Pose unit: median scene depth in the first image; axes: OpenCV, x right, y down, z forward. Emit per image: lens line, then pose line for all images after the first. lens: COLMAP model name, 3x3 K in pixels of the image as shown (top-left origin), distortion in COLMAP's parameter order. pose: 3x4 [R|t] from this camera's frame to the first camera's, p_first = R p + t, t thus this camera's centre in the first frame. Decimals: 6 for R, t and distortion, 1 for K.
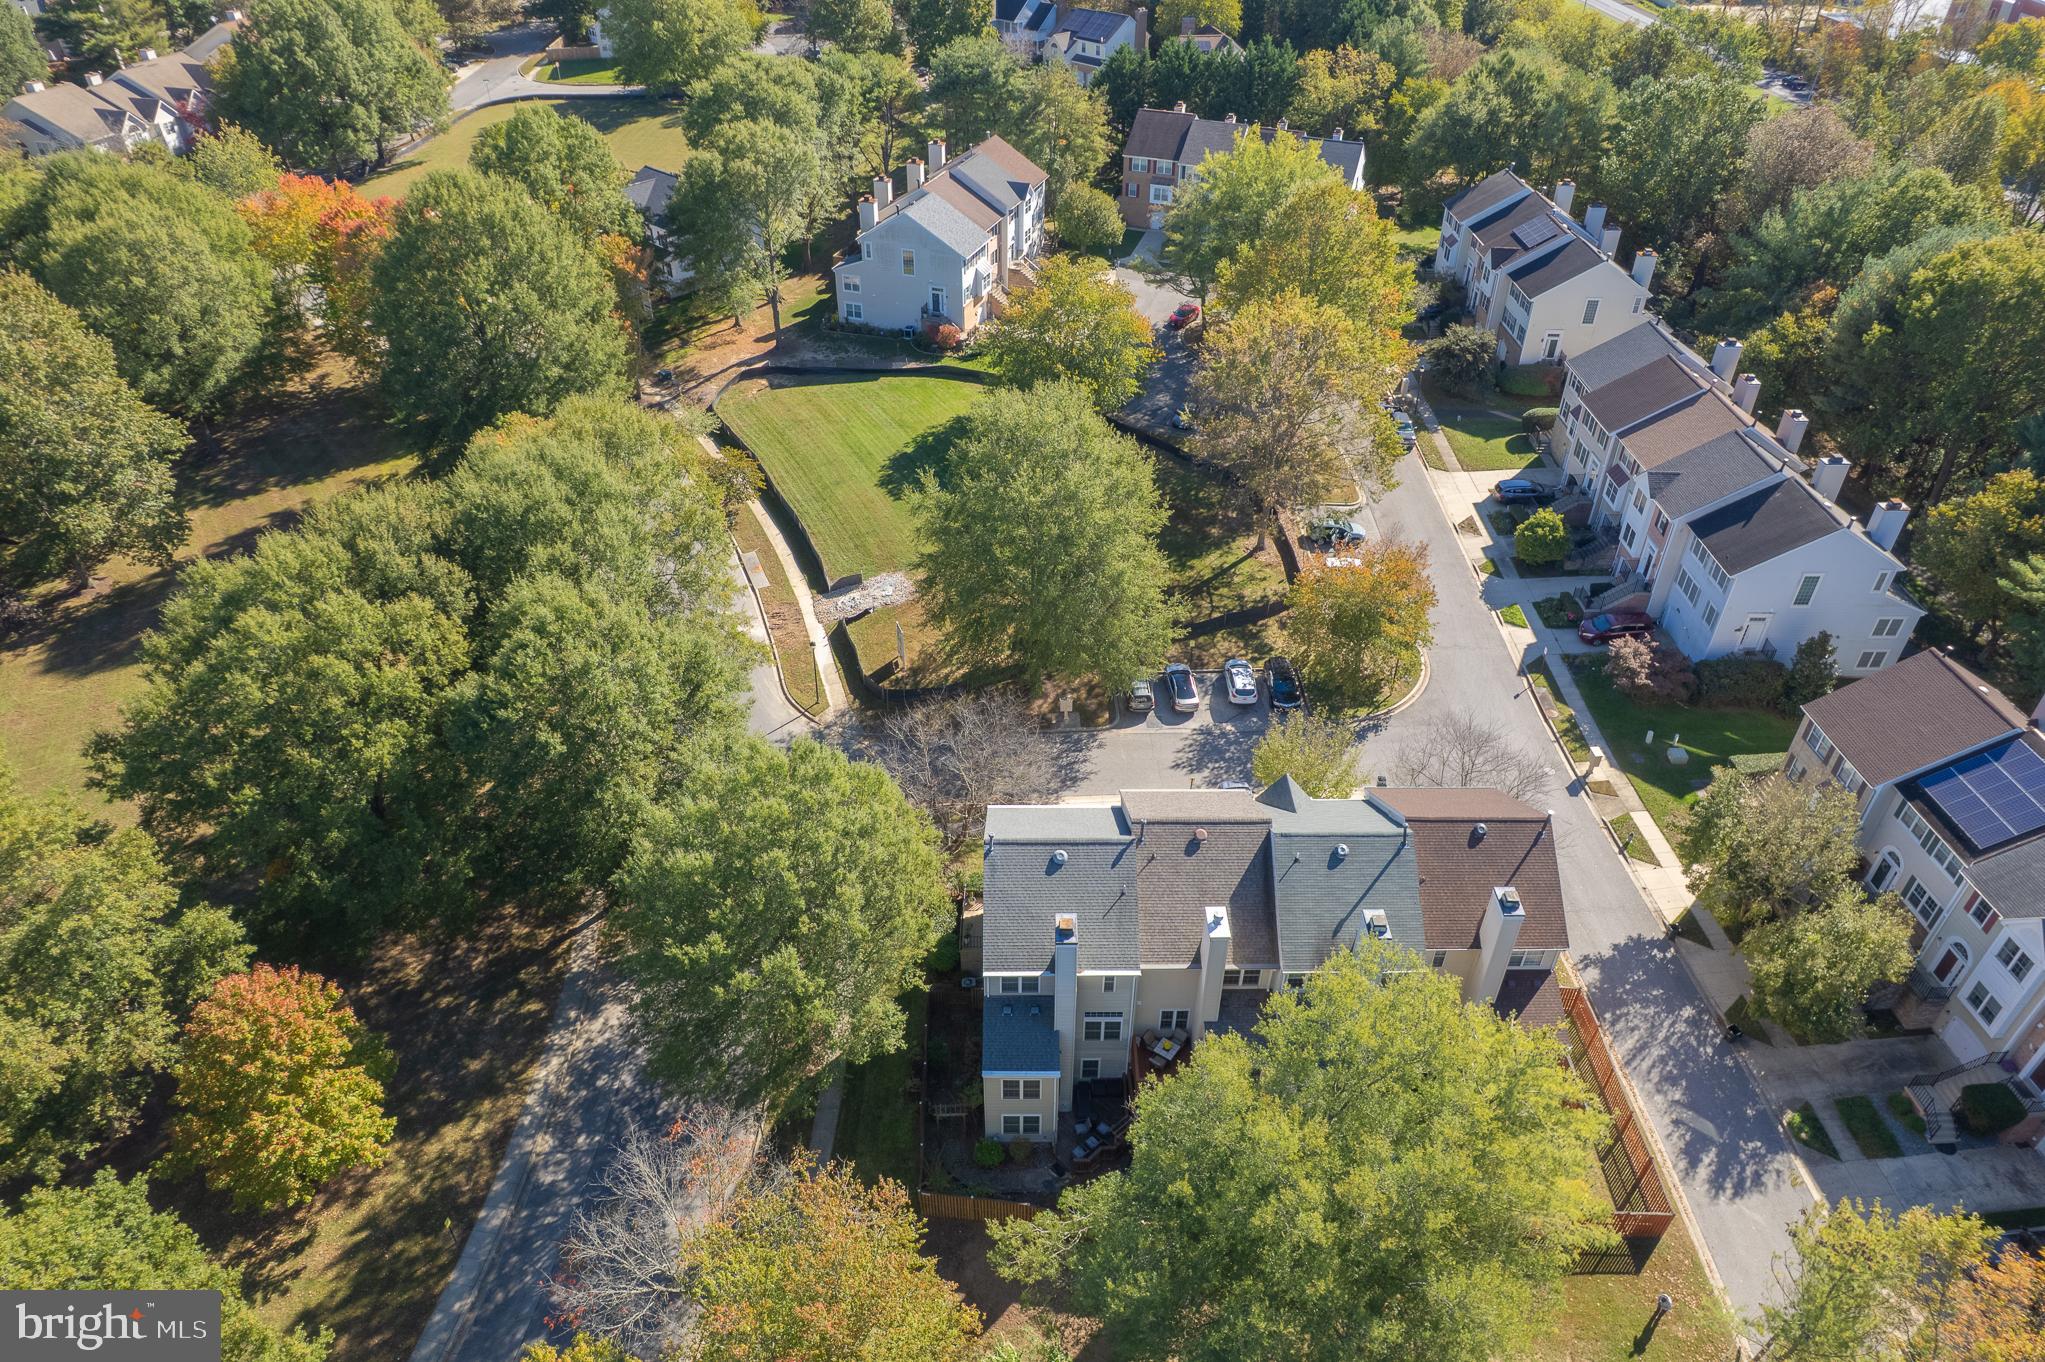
lens RADIAL K [[1309.3, 0, 1031.0], [0, 1309.3, 685.7], [0, 0, 1]] dist [-0.075942, 0.066947]
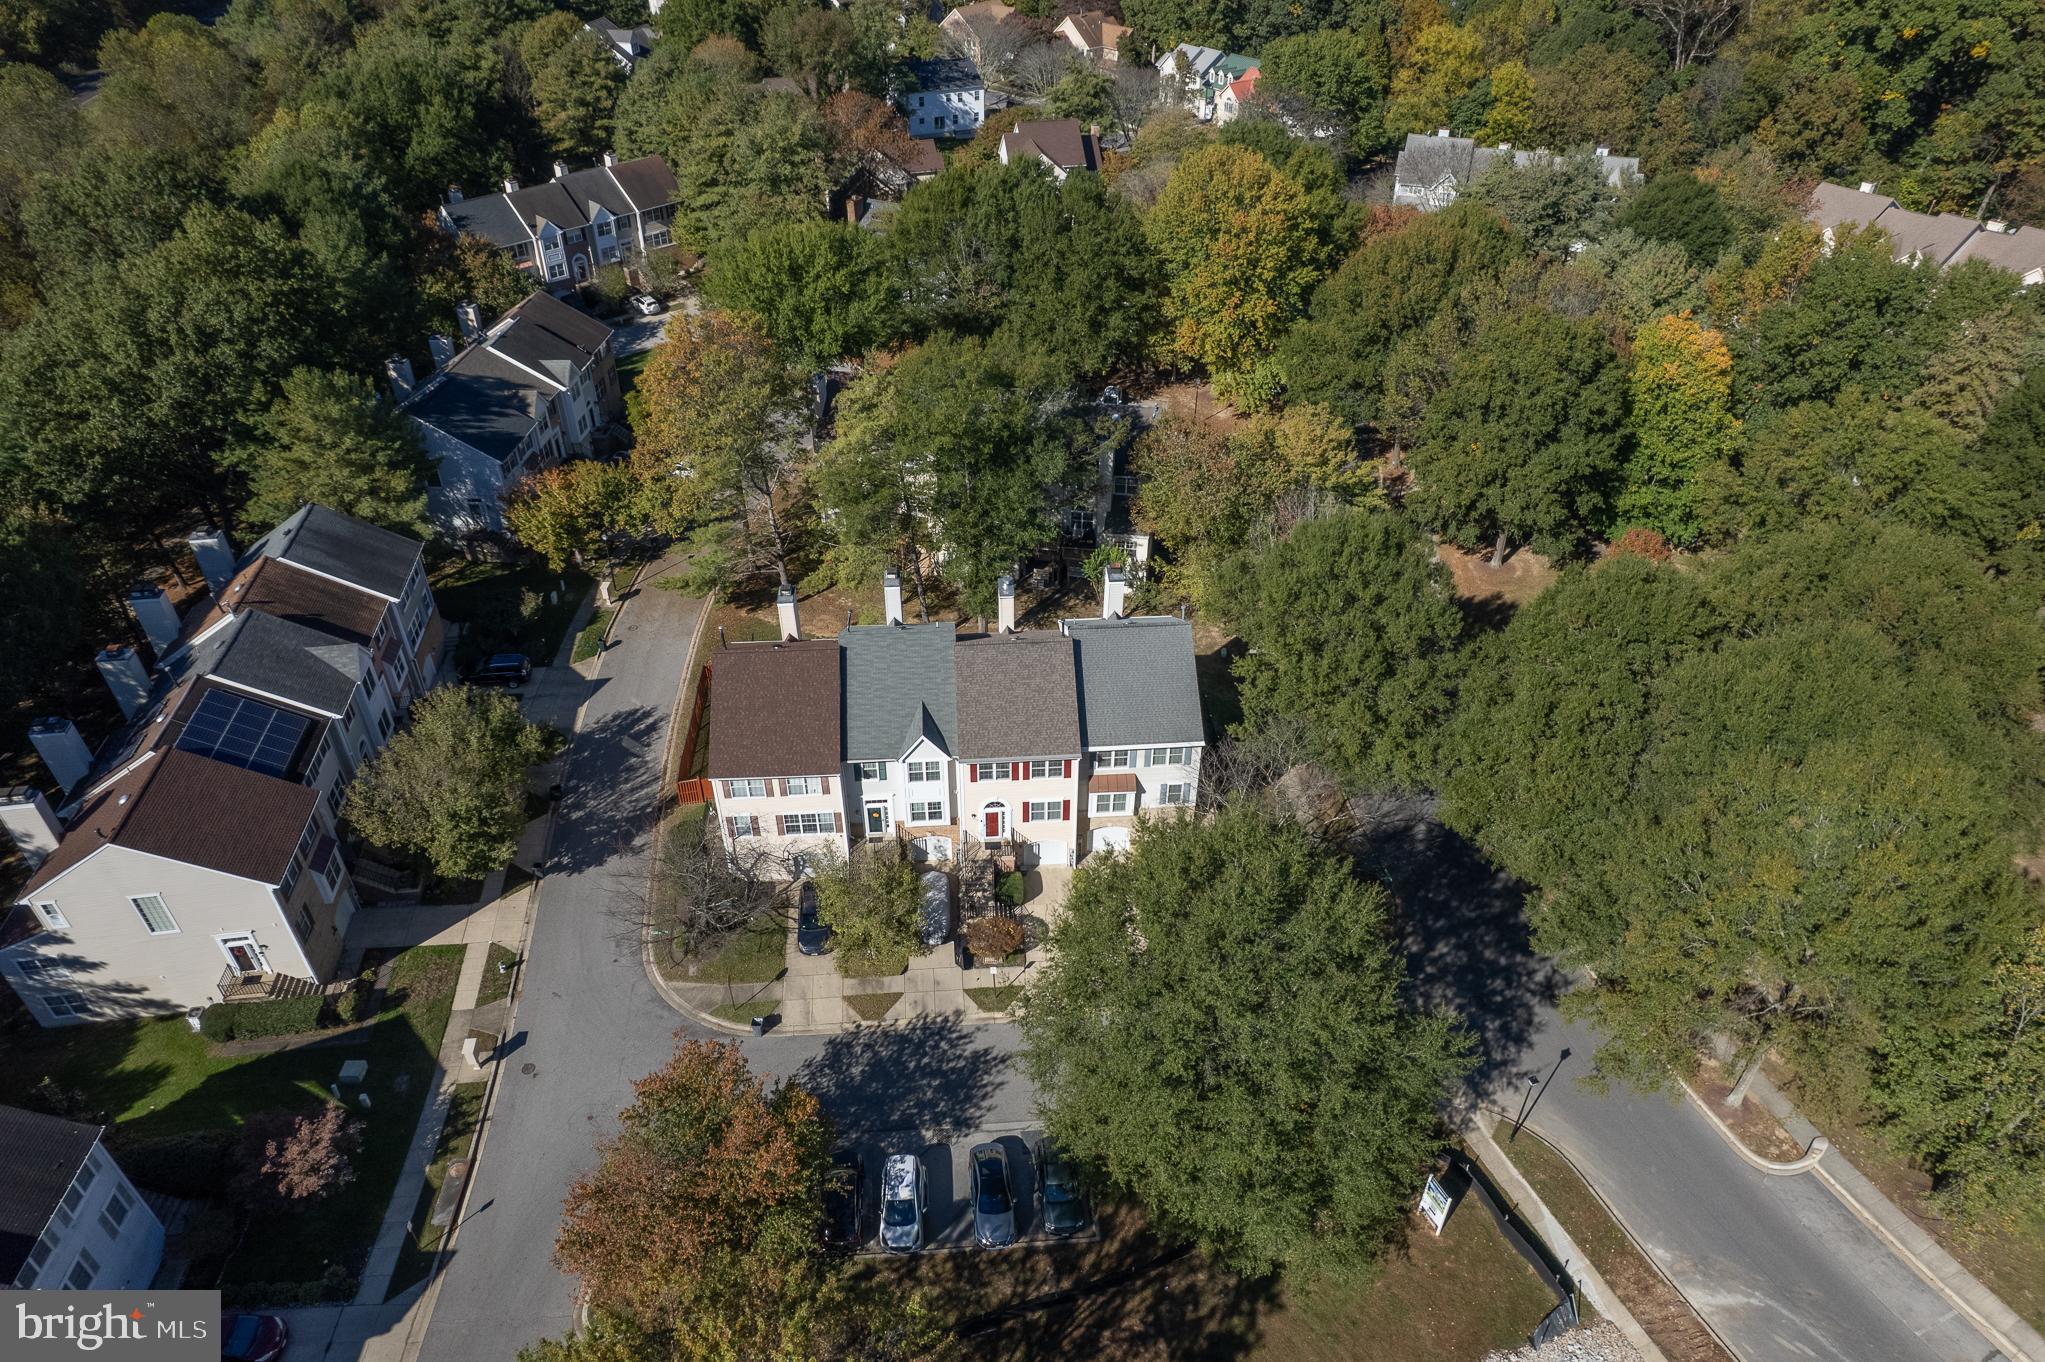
lens RADIAL K [[1299.7, 0, 1024.8], [0, 1299.7, 693.0], [0, 0, 1]] dist [-0.078526, 0.070522]
pose [[-0.997494, 0.039225, -0.058876, 0.128990], [-0.045751, 0.277118, 0.959746, -0.718097], [0.053962, 0.960035, -0.274629, 0.958273]]
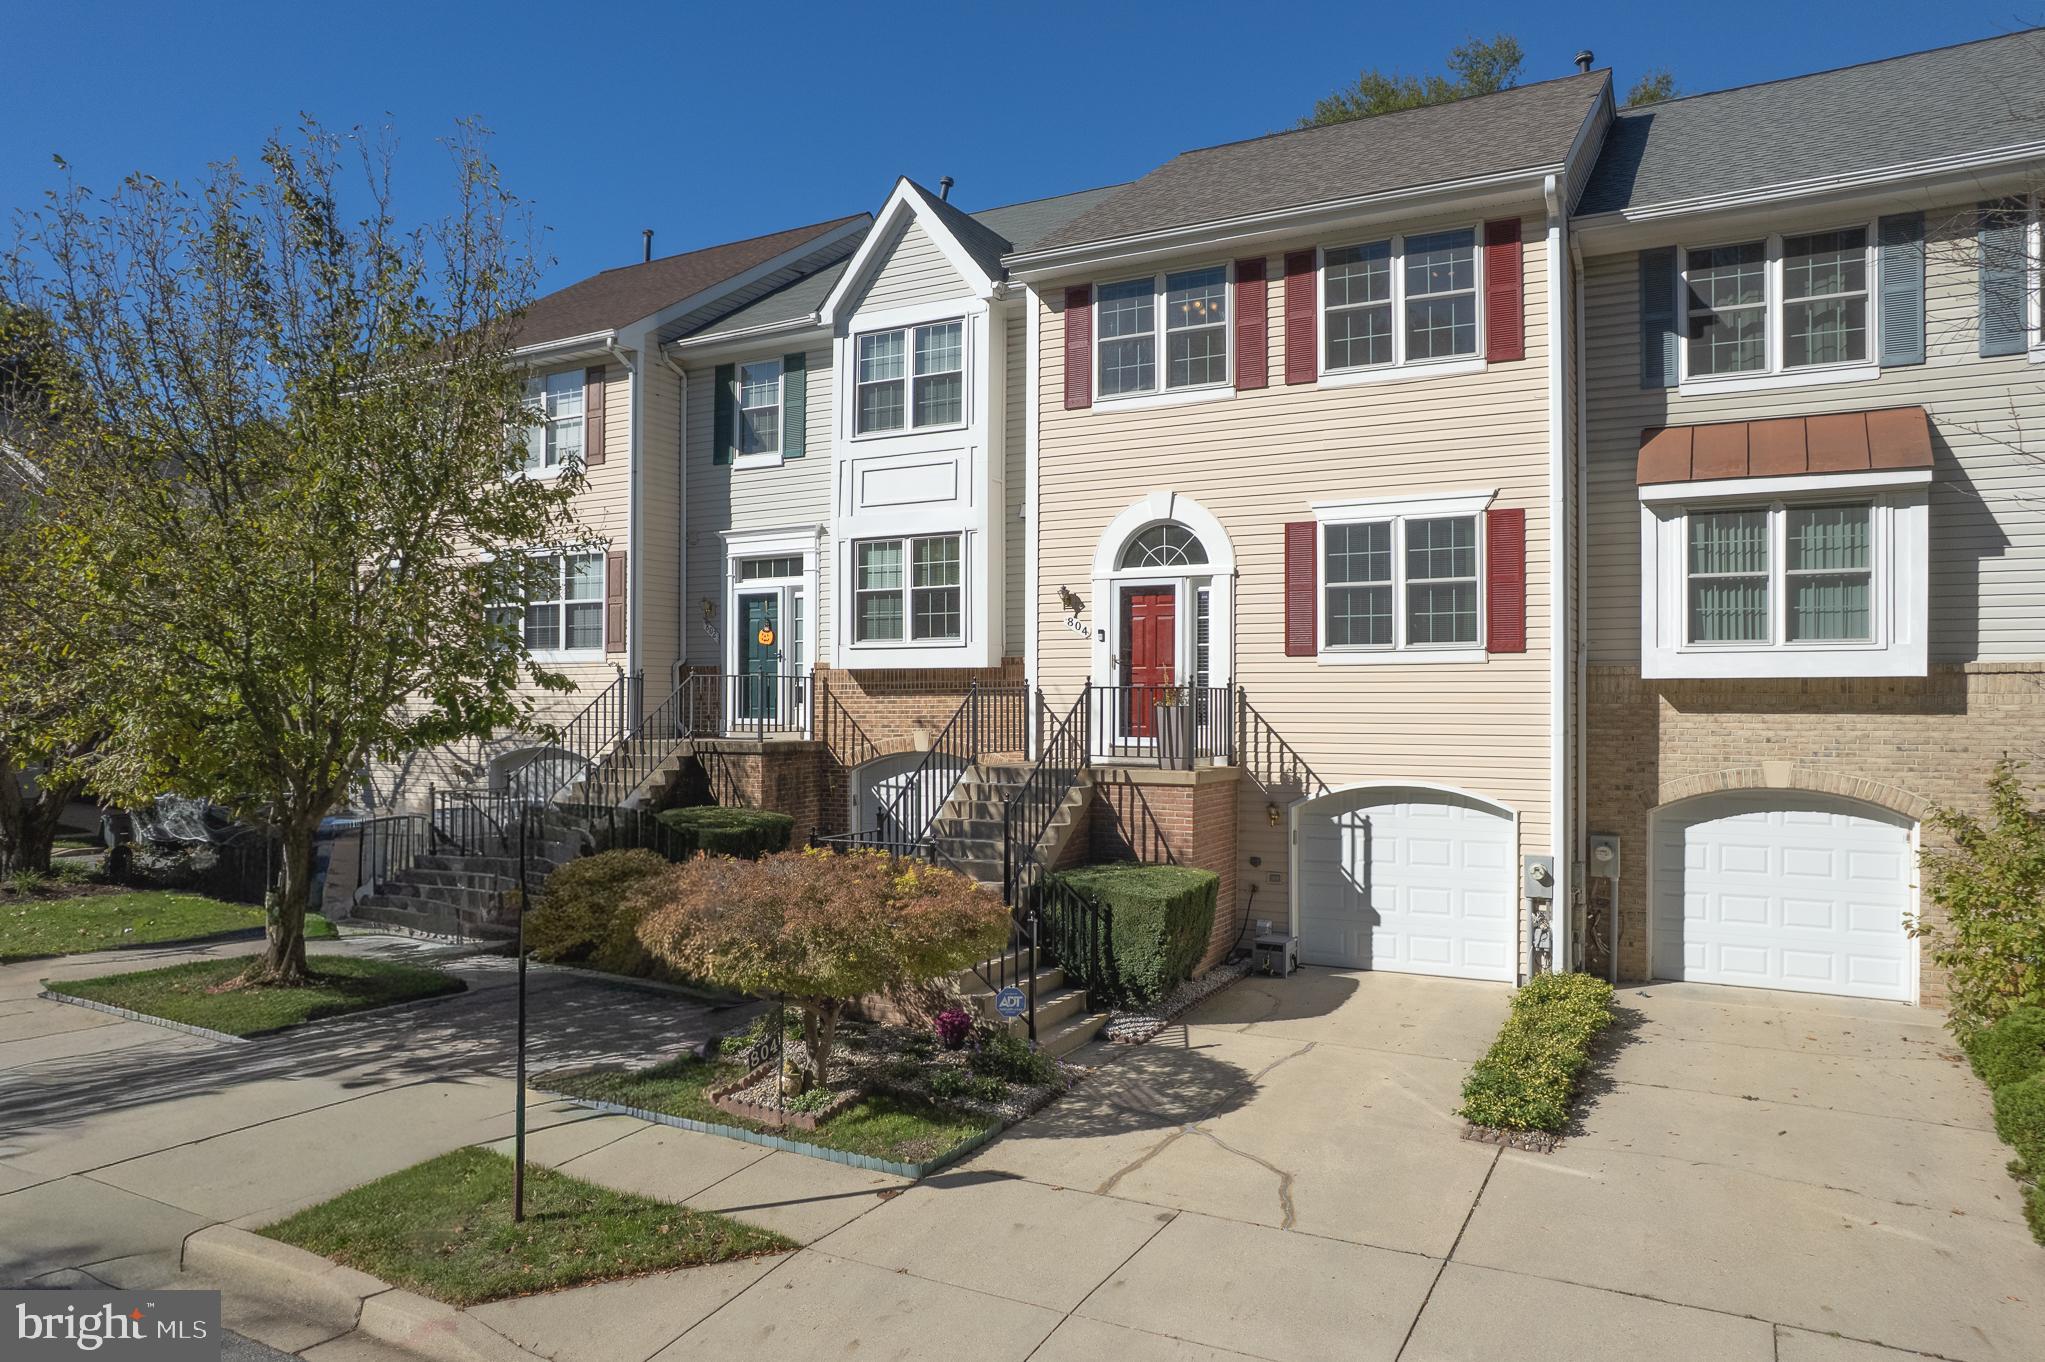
lens RADIAL K [[1299.7, 0, 1024.8], [0, 1299.7, 693.0], [0, 0, 1]] dist [-0.078526, 0.070522]
pose [[-0.883621, -0.001819, 0.468200, 0.034192], [0.273440, 0.809728, 0.519202, 0.016108], [-0.380059, 0.586802, -0.714995, 0.947282]]
